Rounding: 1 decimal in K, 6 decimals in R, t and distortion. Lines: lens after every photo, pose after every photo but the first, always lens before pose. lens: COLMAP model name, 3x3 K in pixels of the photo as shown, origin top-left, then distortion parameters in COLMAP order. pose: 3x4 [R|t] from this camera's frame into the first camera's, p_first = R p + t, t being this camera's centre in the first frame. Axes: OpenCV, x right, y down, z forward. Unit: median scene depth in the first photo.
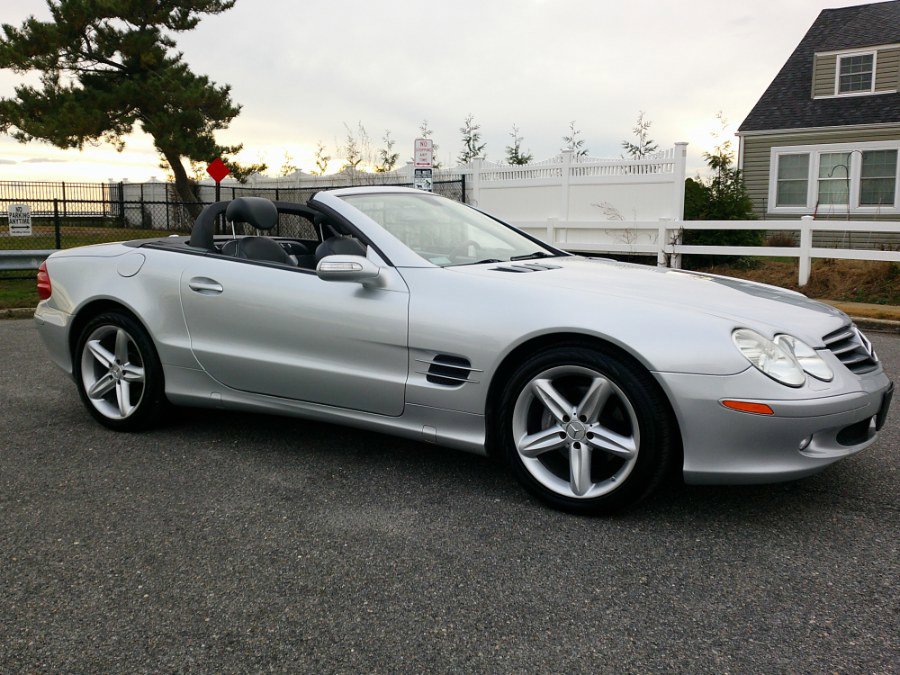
lens RADIAL K [[864.5, 0, 449.8], [0, 864.5, 342.4], [0, 0, 1]] dist [0.017381, 0.000000]
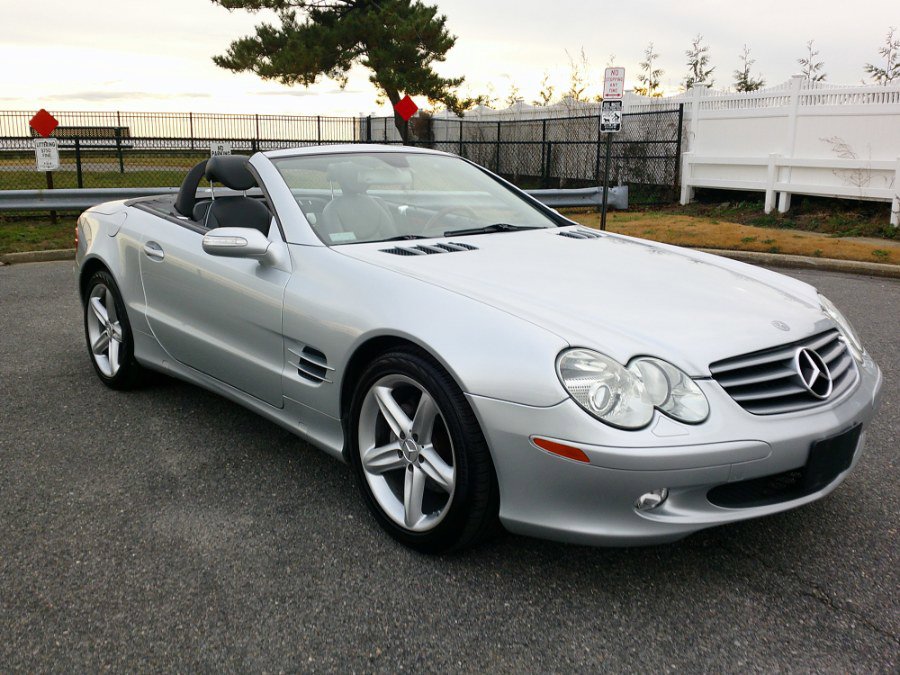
lens RADIAL K [[890.6, 0, 445.0], [0, 890.6, 335.2], [0, 0, 1]] dist [0.010051, 0.000000]
pose [[0.947052, 0.067891, -0.313822, 0.120408], [-0.046533, 0.996092, 0.075064, -0.021120], [0.317692, -0.056487, 0.946510, 0.051101]]
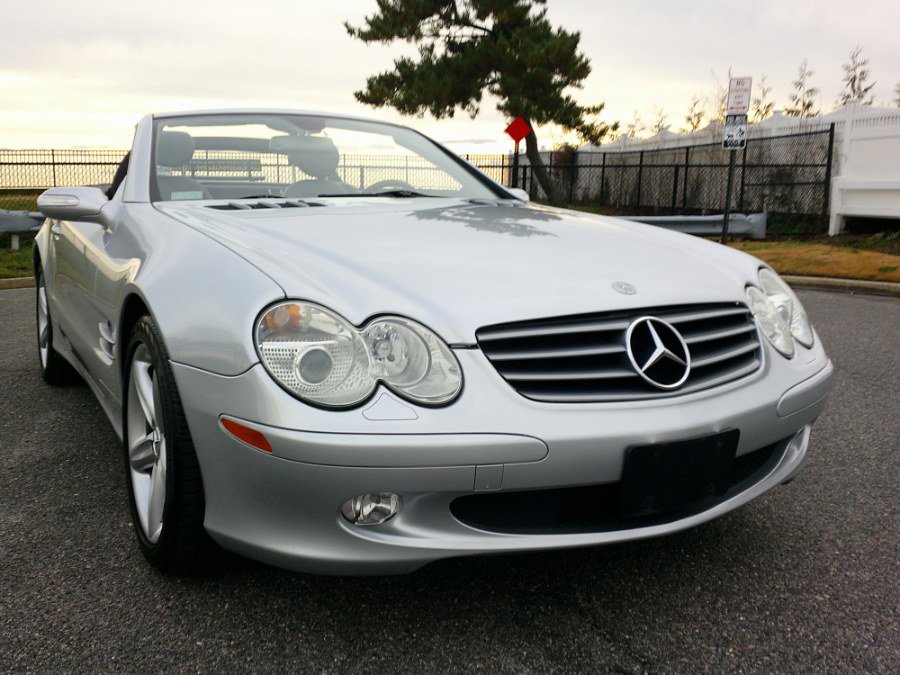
lens RADIAL K [[907.7, 0, 443.4], [0, 907.7, 329.7], [0, 0, 1]] dist [0.007388, 0.000000]
pose [[0.863061, 0.073914, -0.499663, 0.185040], [-0.069748, 0.997198, 0.027038, -0.005116], [0.500262, 0.011515, 0.865798, 0.133119]]
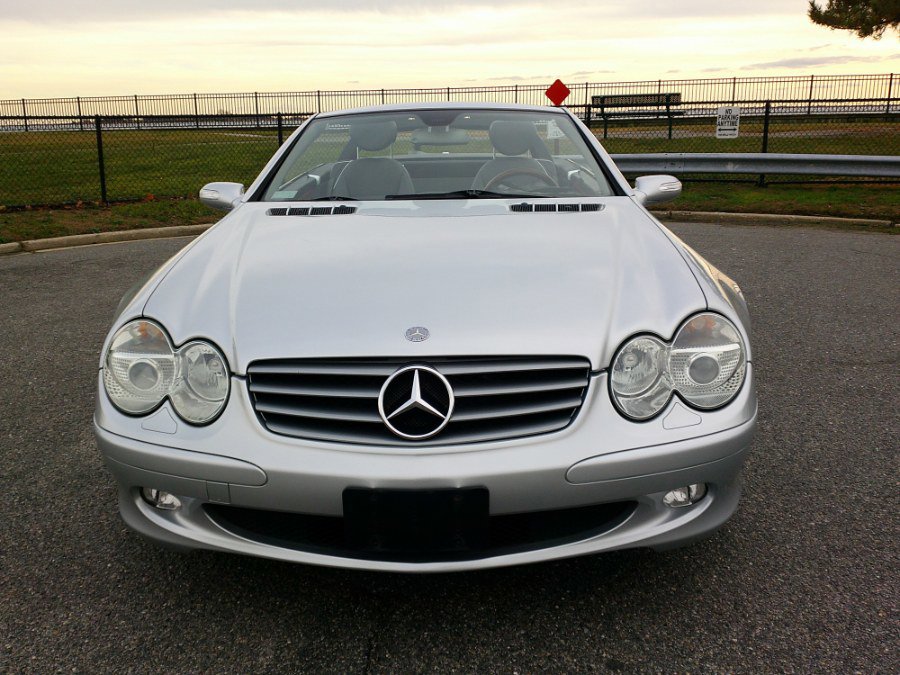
lens RADIAL K [[890.6, 0, 416.2], [0, 890.6, 306.4], [0, 0, 1]] dist [0.010051, 0.000000]
pose [[0.450981, 0.170266, -0.876142, 0.279081], [-0.100510, 0.985079, 0.139700, -0.039799], [0.886856, 0.025058, 0.461366, 0.214822]]
